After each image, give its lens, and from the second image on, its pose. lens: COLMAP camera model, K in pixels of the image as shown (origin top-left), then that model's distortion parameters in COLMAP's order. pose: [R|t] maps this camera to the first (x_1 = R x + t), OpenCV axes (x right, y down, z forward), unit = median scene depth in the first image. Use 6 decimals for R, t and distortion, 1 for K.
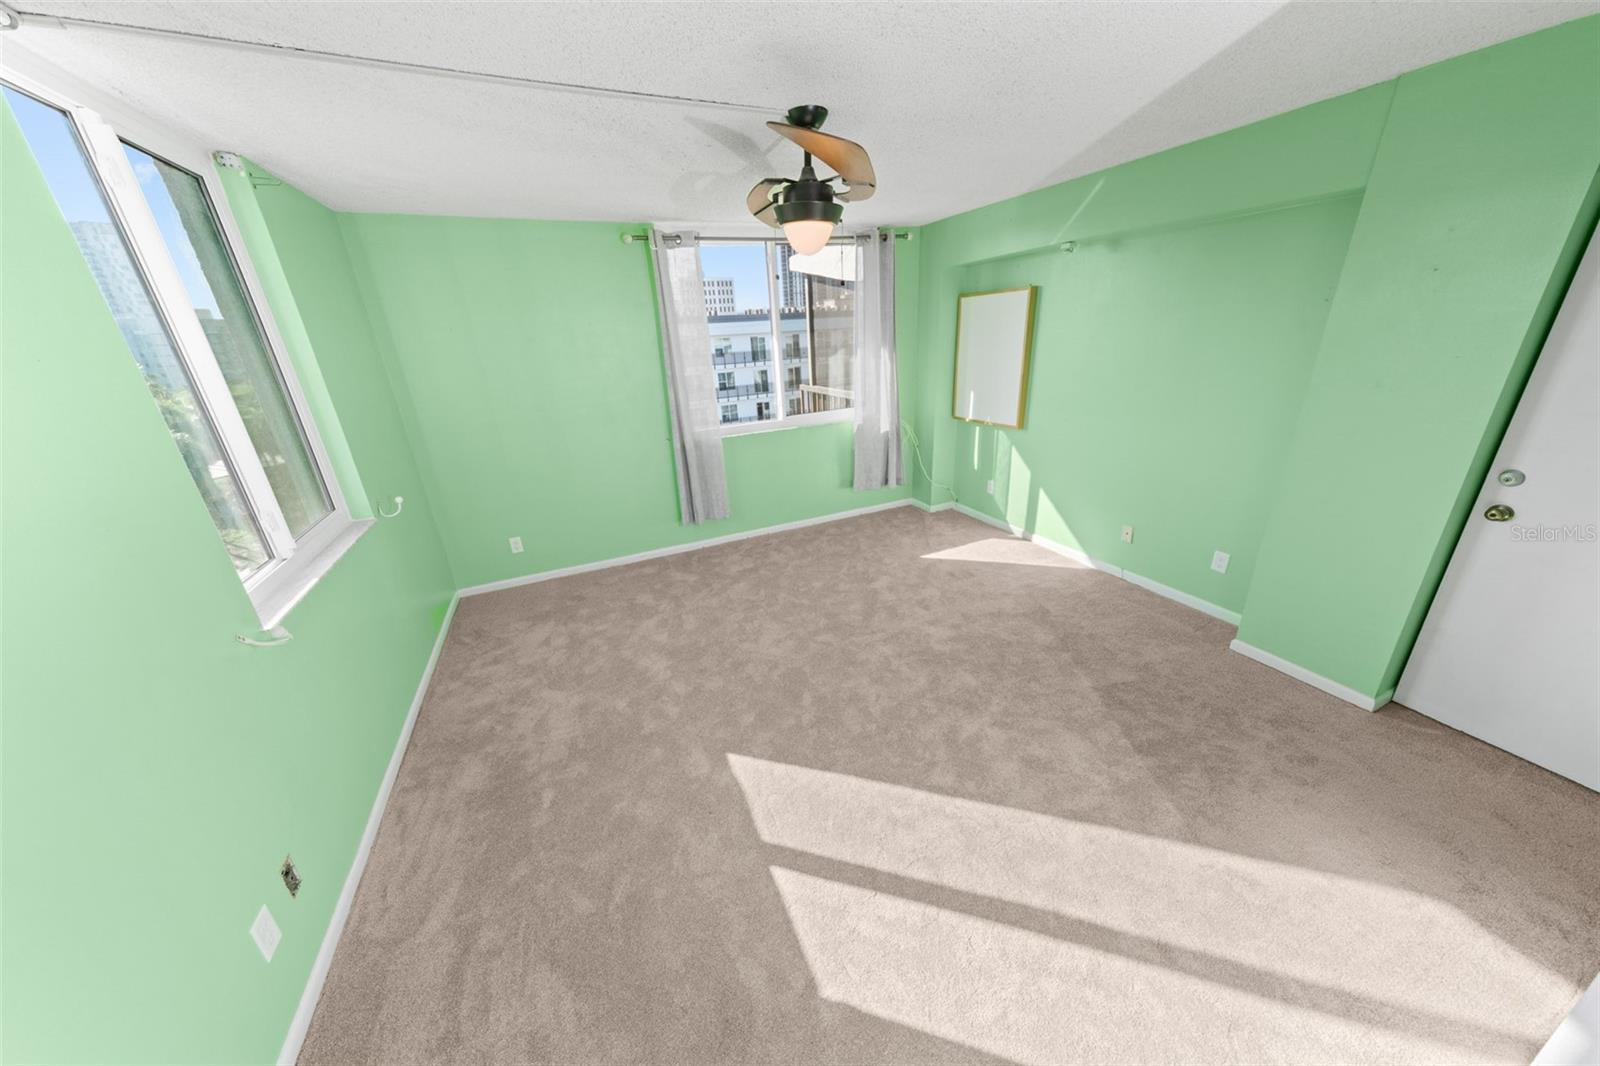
lens RADIAL K [[530.7, 0, 800.0], [0, 530.7, 533.0], [0, 0, 1]] dist [0.001569, -0.000021]
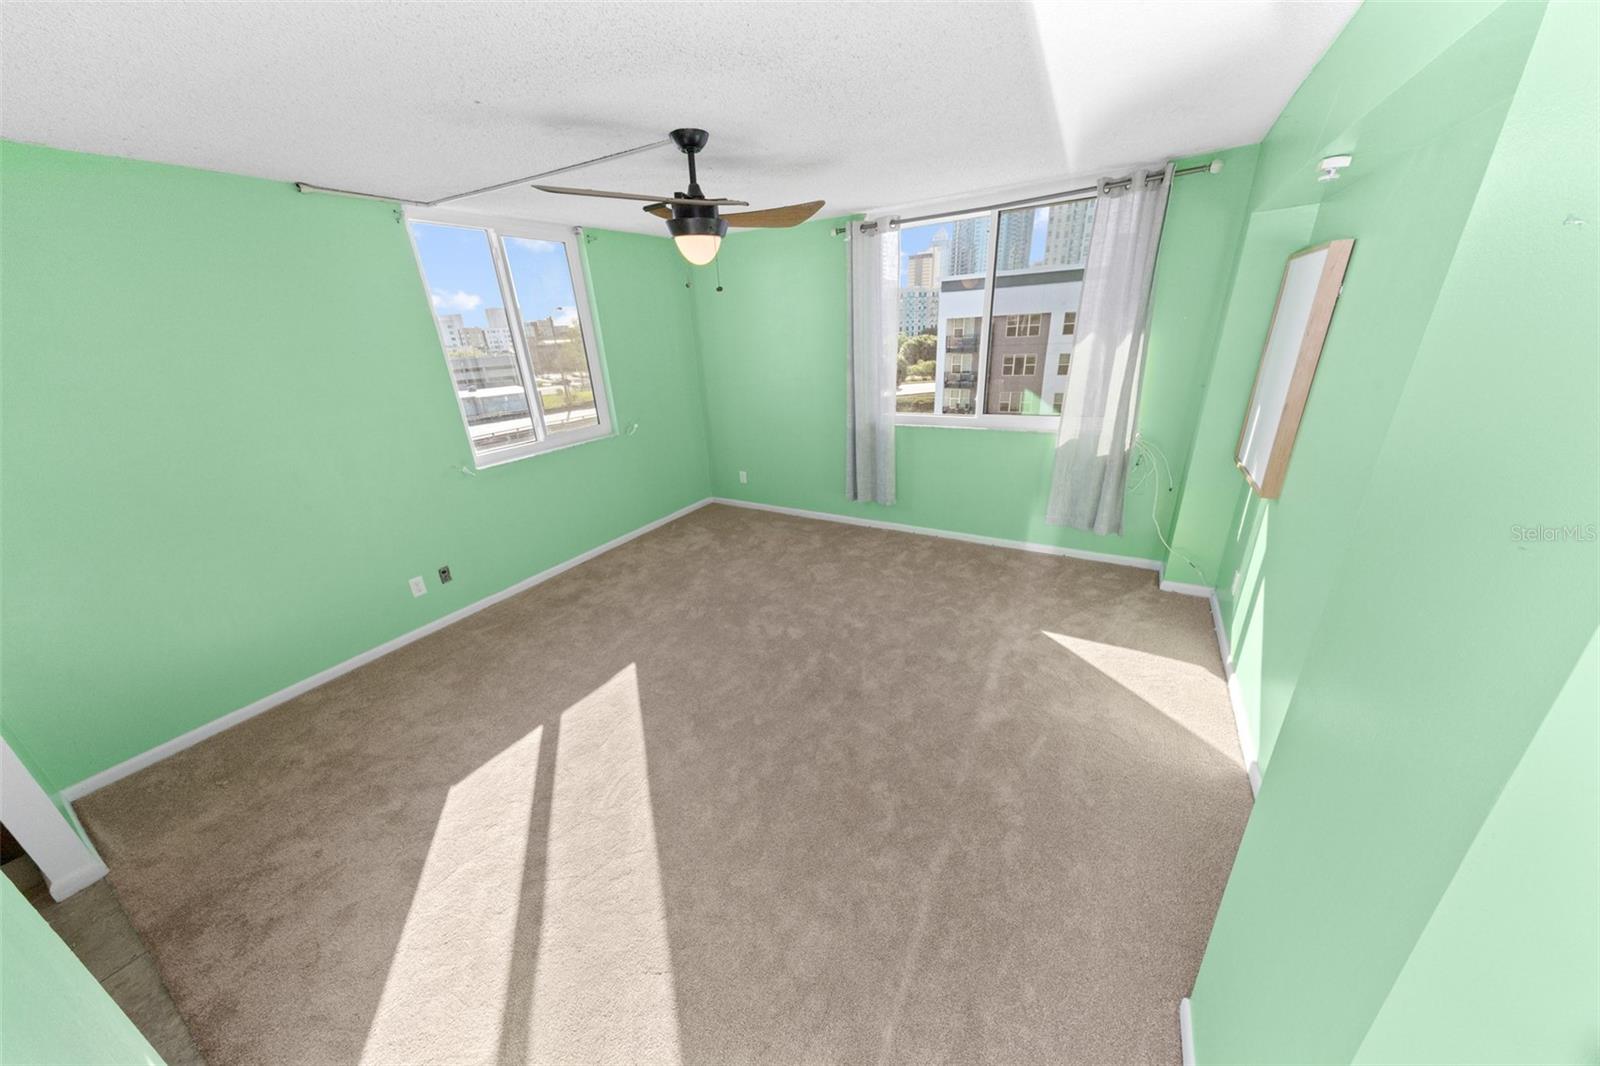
lens RADIAL K [[530.7, 0, 800.0], [0, 530.7, 533.0], [0, 0, 1]] dist [0.001569, -0.000021]
pose [[0.576090, 0.322537, -0.751059, 0.545653], [-0.271664, 0.942174, 0.196233, -0.132546], [0.770921, 0.090987, 0.630399, 0.250174]]
